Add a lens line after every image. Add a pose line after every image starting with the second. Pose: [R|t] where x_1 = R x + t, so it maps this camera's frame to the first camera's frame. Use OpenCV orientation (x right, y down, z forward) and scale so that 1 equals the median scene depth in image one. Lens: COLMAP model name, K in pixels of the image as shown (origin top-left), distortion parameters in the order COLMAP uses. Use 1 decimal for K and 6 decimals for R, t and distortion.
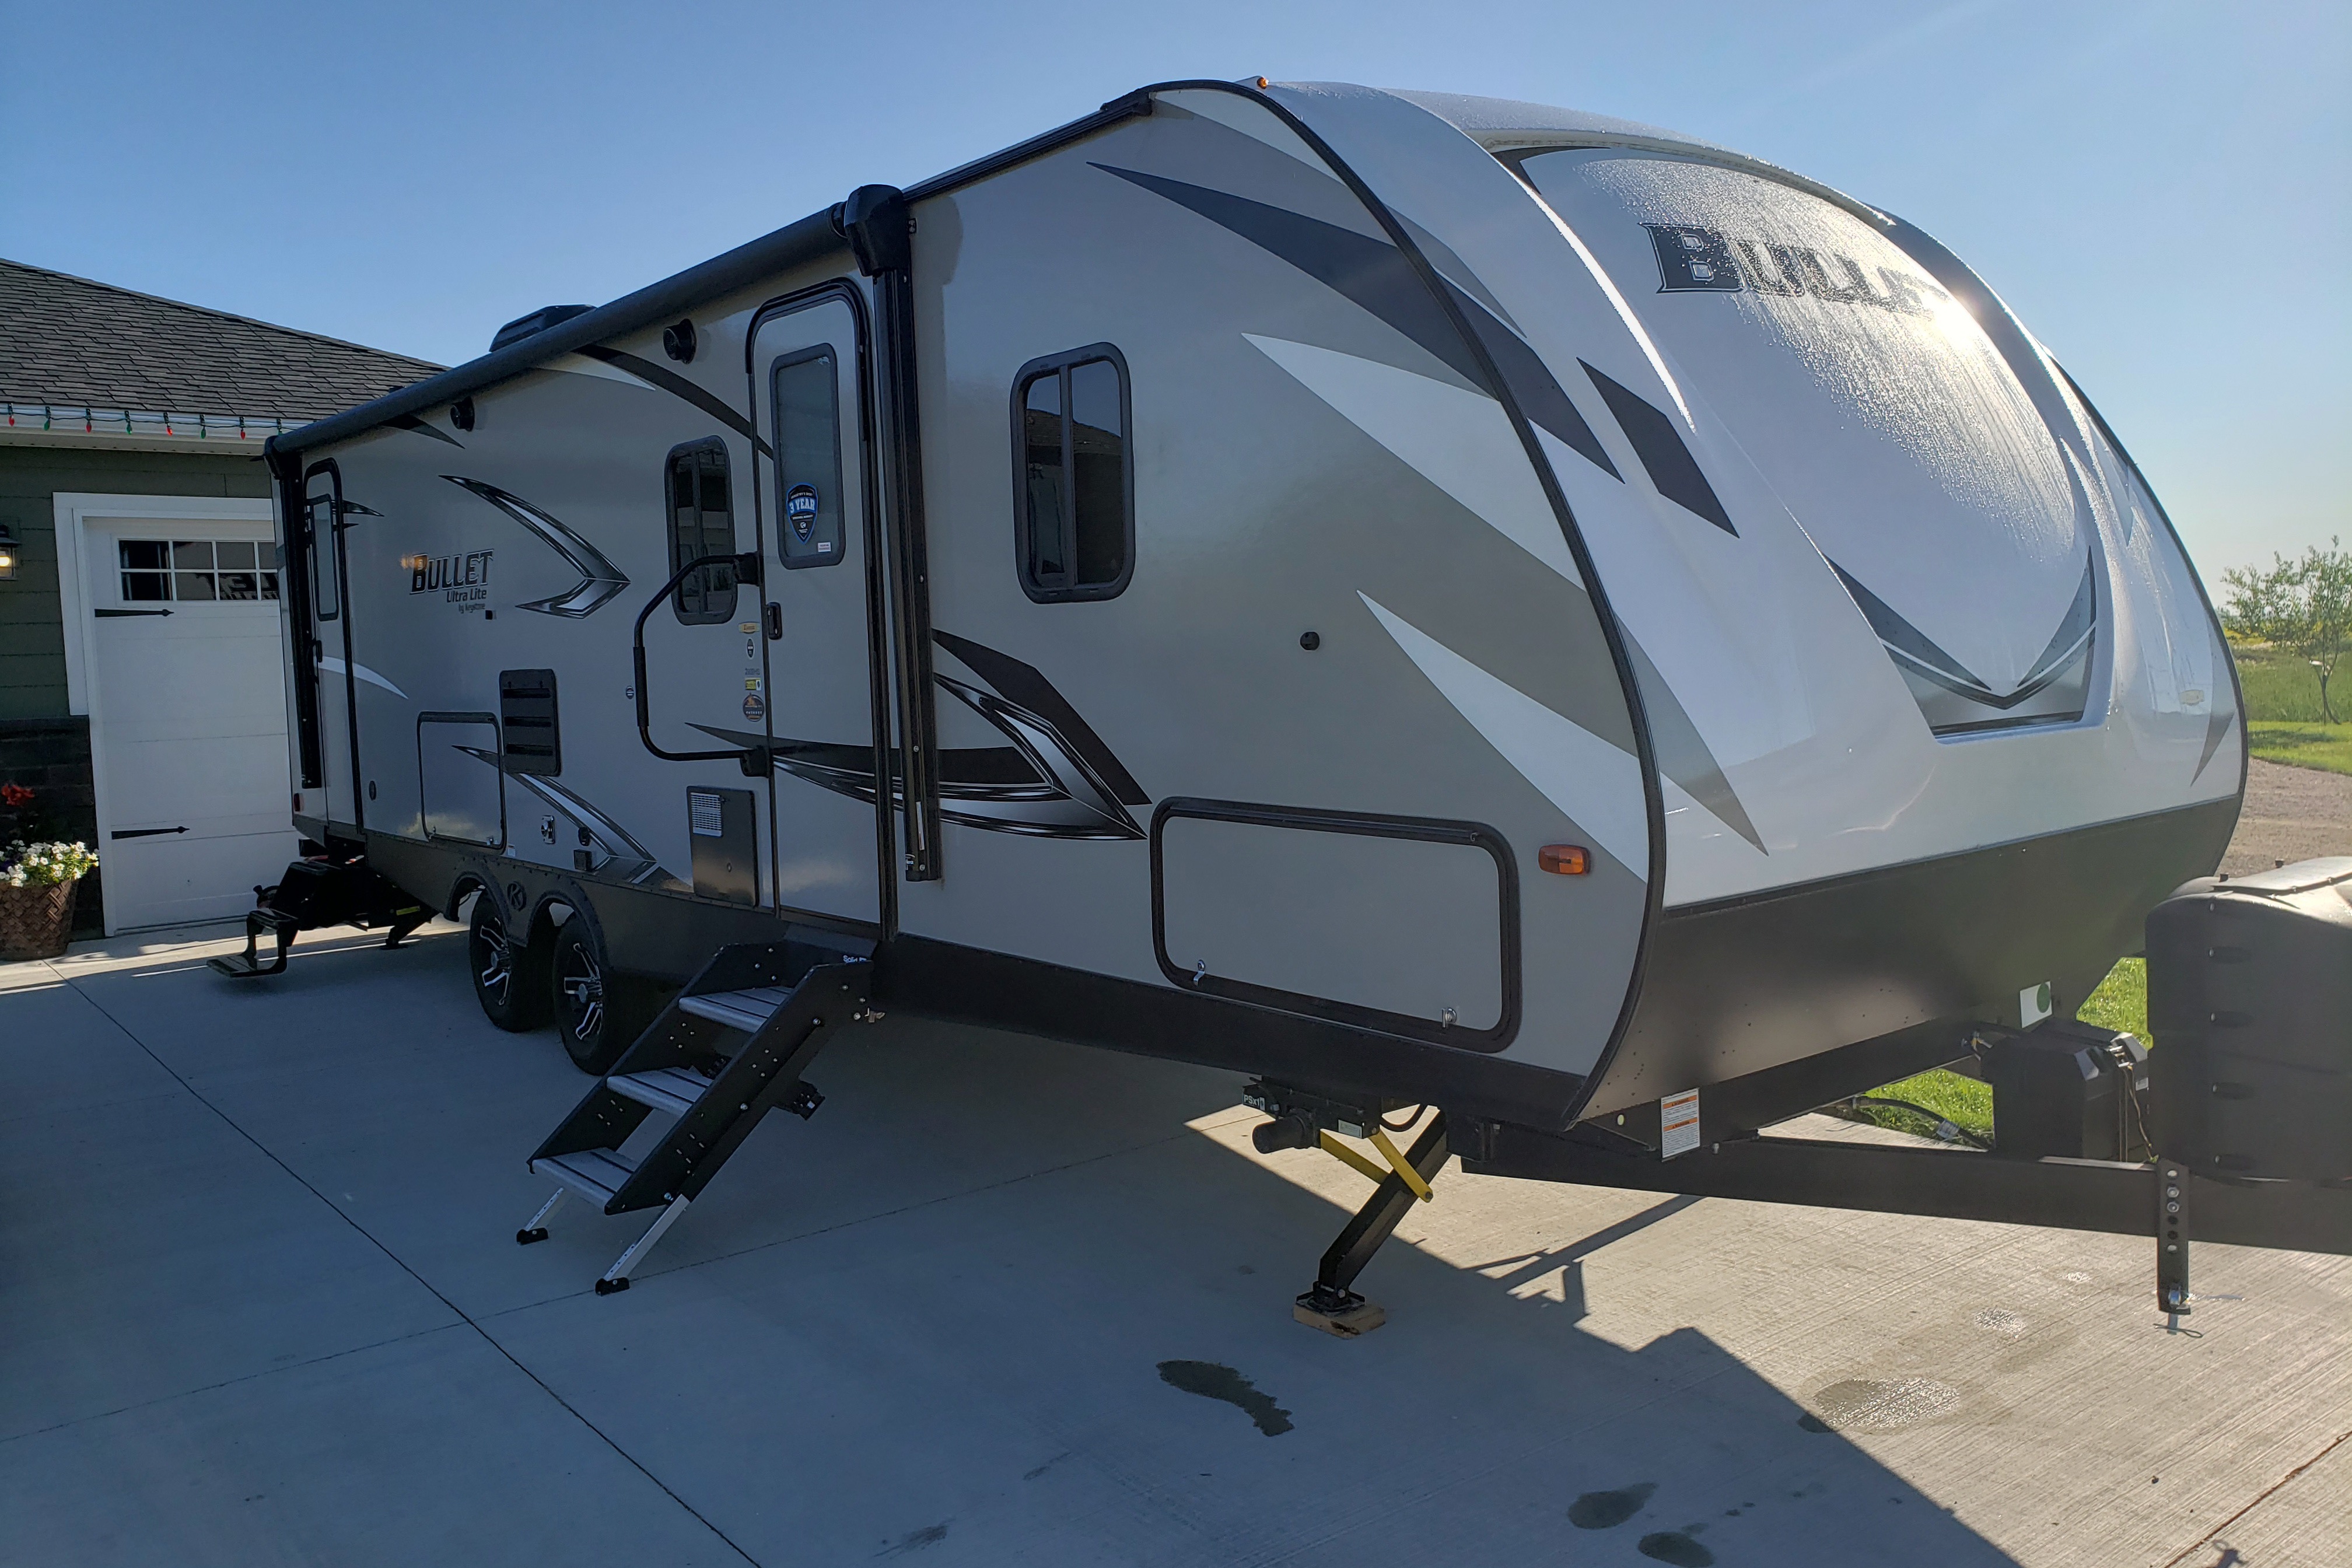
lens RADIAL K [[1865.3, 0, 1176.3], [0, 1865.3, 783.7], [0, 0, 1]] dist [0.020165, -0.001404]
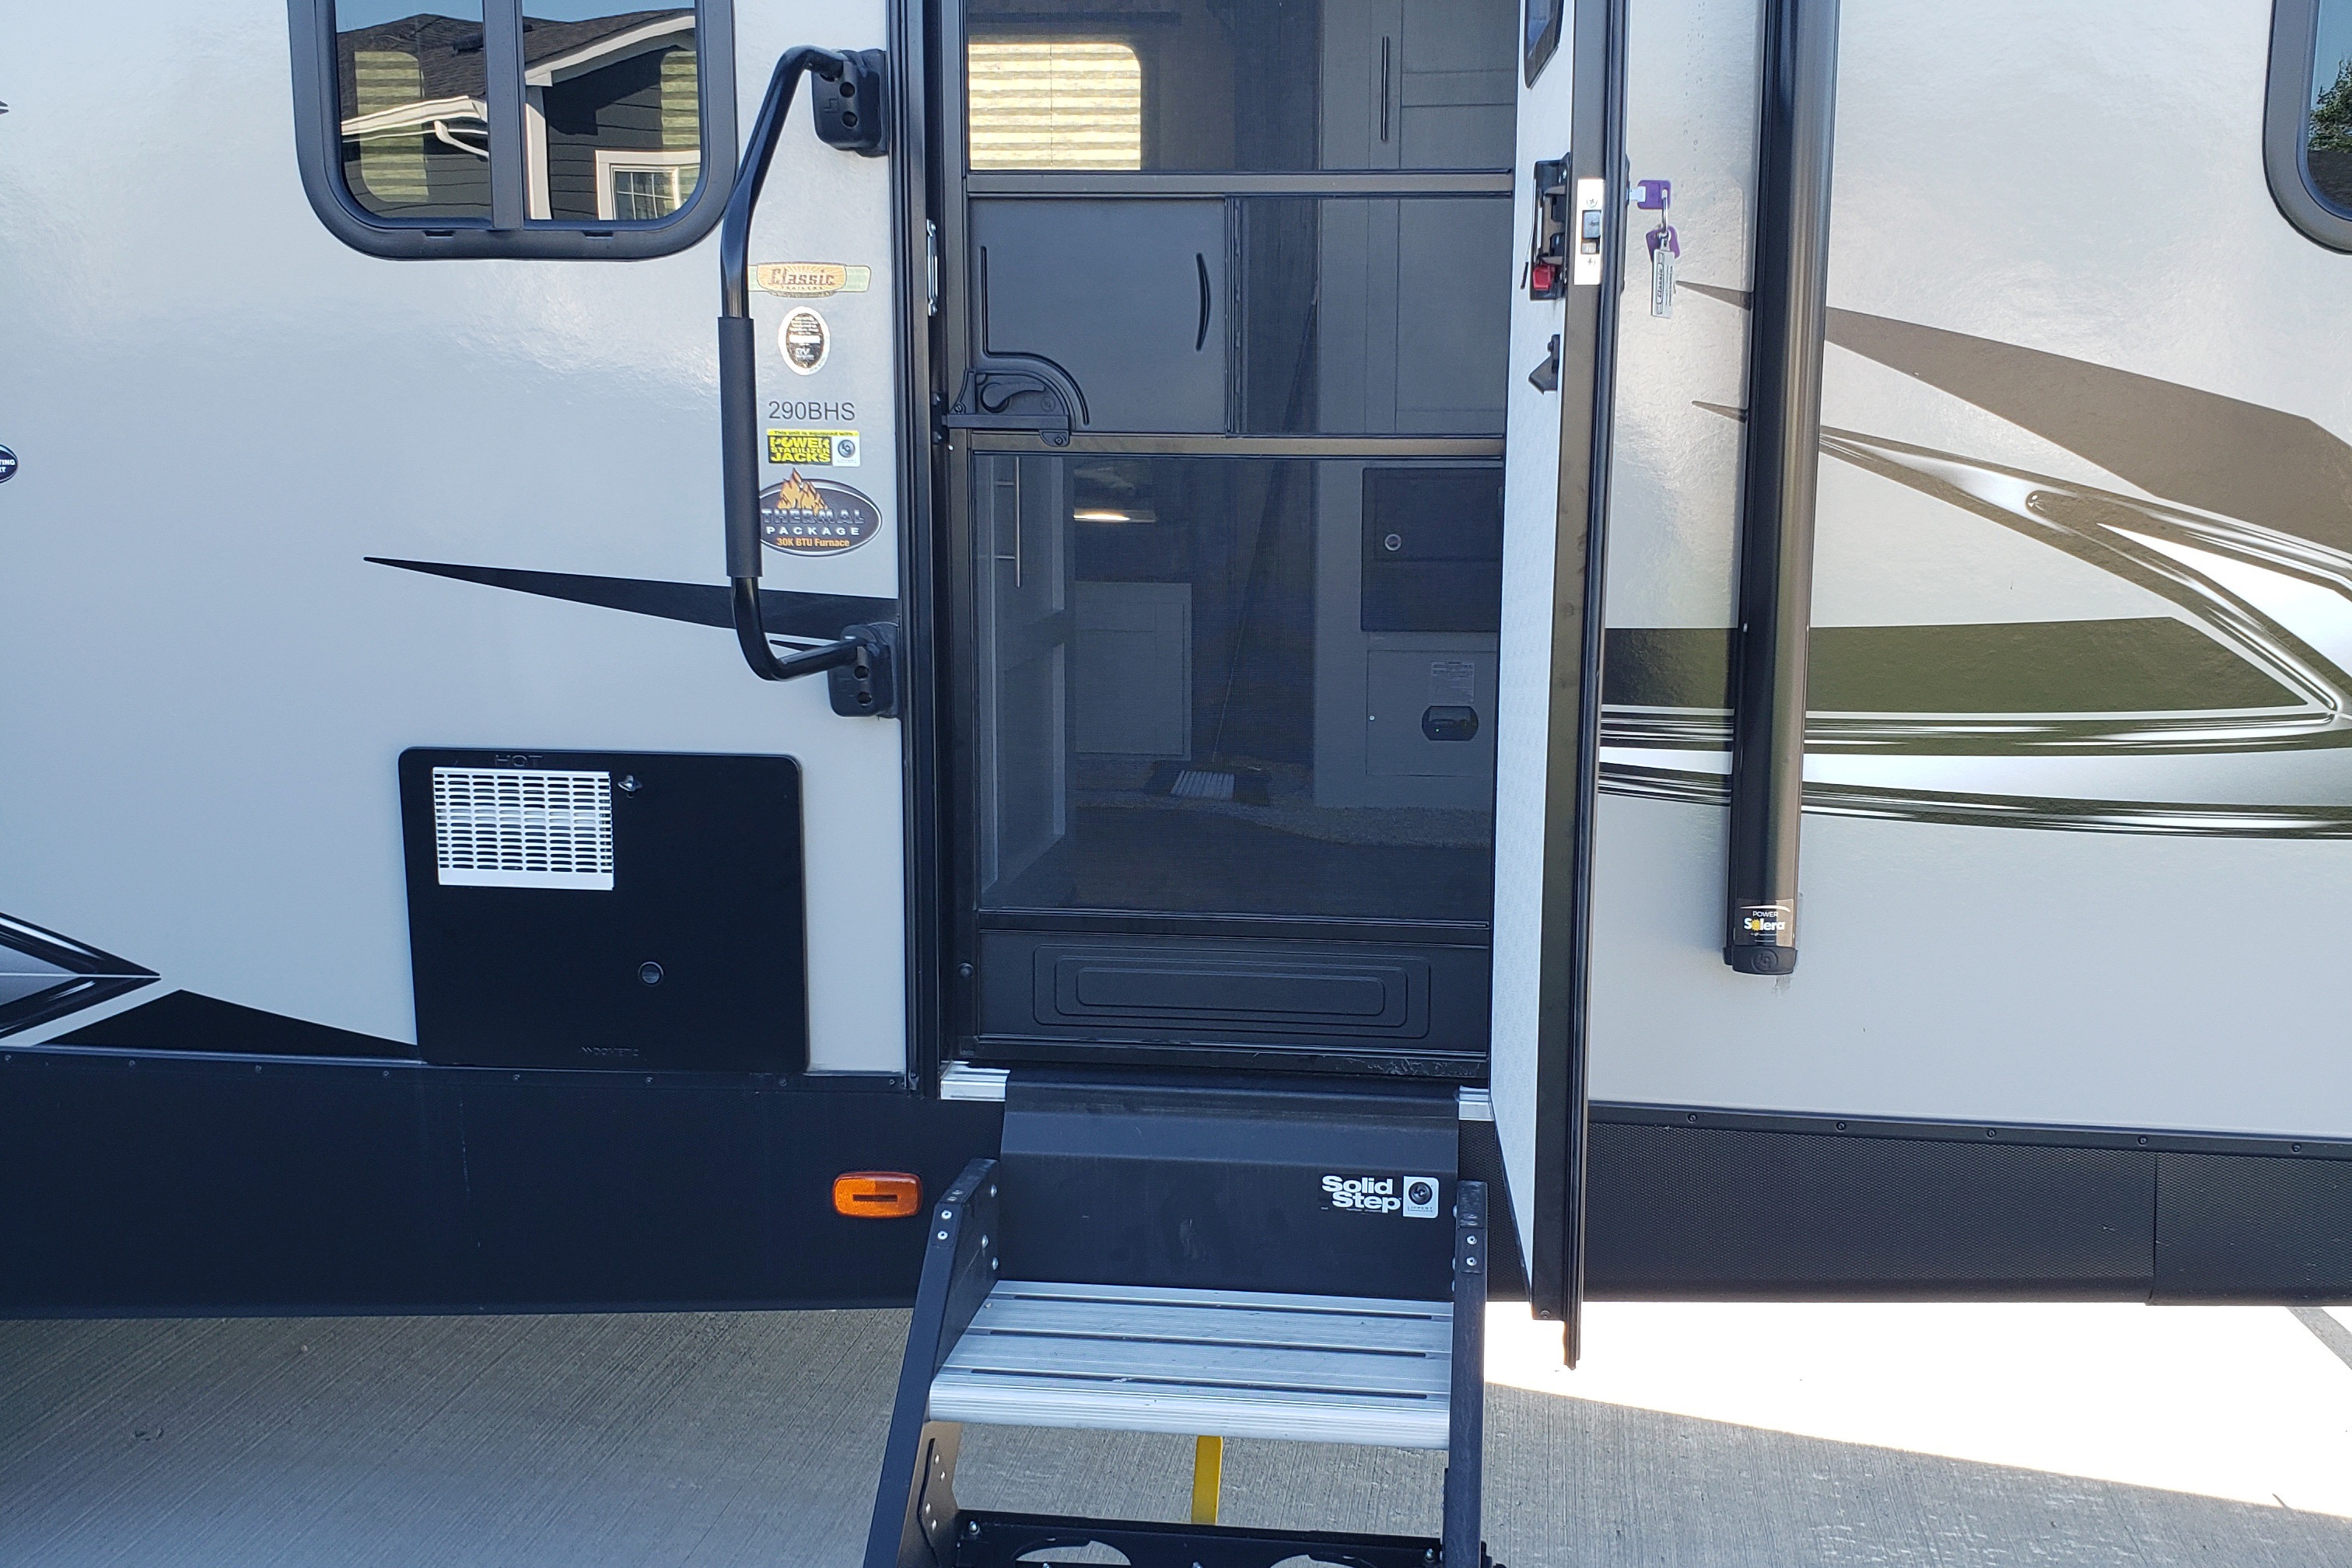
lens RADIAL K [[1865.3, 0, 1176.3], [0, 1865.3, 778.9], [0, 0, 1]] dist [0.020165, -0.001404]
pose [[0.710603, -0.068677, 0.700233, -0.505721], [0.022950, 0.996958, 0.074489, -0.019457], [-0.703219, -0.036862, 0.710018, 0.838385]]
